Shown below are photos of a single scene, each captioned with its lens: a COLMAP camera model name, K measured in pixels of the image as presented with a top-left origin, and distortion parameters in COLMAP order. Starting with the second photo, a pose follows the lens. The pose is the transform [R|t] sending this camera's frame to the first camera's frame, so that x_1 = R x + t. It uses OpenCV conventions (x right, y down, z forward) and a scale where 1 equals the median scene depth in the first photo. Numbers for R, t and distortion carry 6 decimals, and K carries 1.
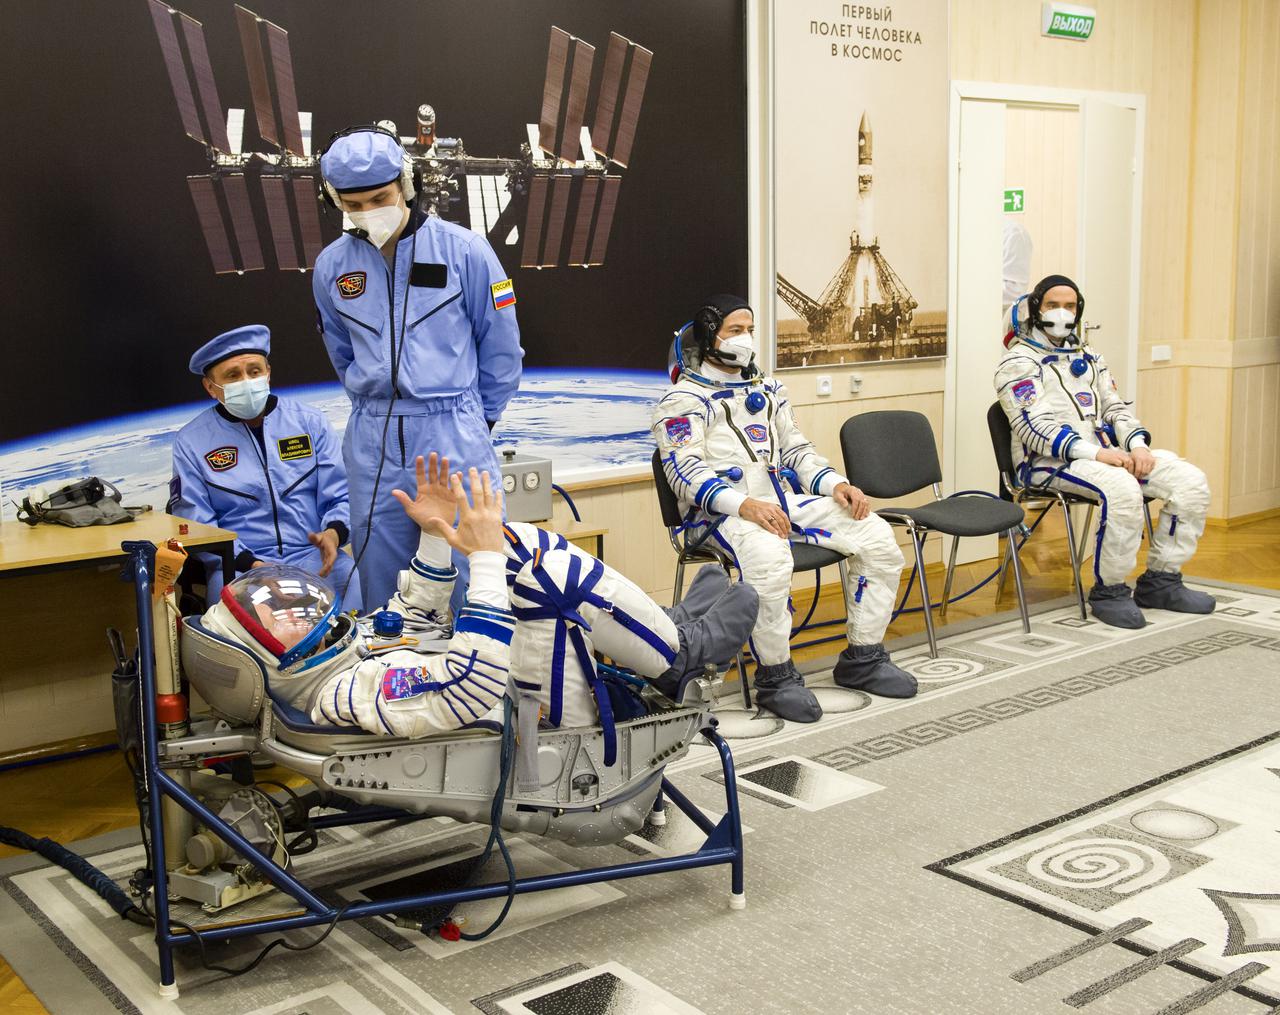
lens RADIAL K [[1526.6, 0, 638.3], [0, 1526.6, 507.9], [0, 0, 1]] dist [0.029358, 0.000000]
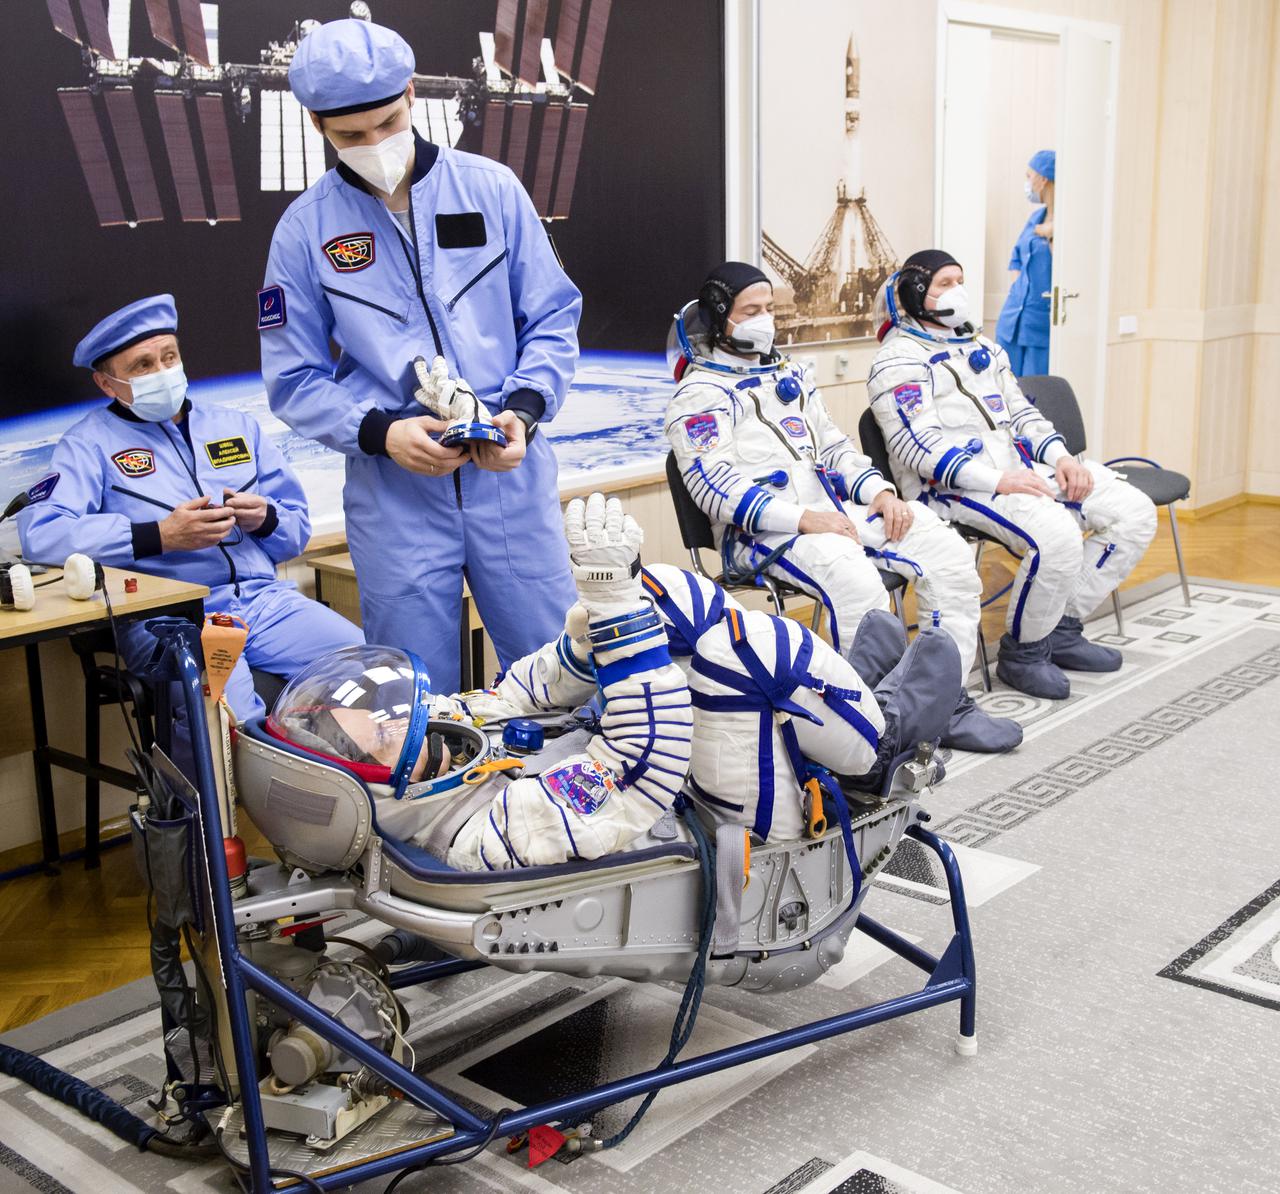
lens RADIAL K [[1625.0, 0, 642.1], [0, 1625.0, 598.0], [0, 0, 1]] dist [0.020456, 0.000000]
pose [[0.978370, -0.041299, 0.202700, -0.189966], [0.027865, 0.997249, 0.068688, -0.022609], [-0.204979, -0.061554, 0.976829, 0.179246]]
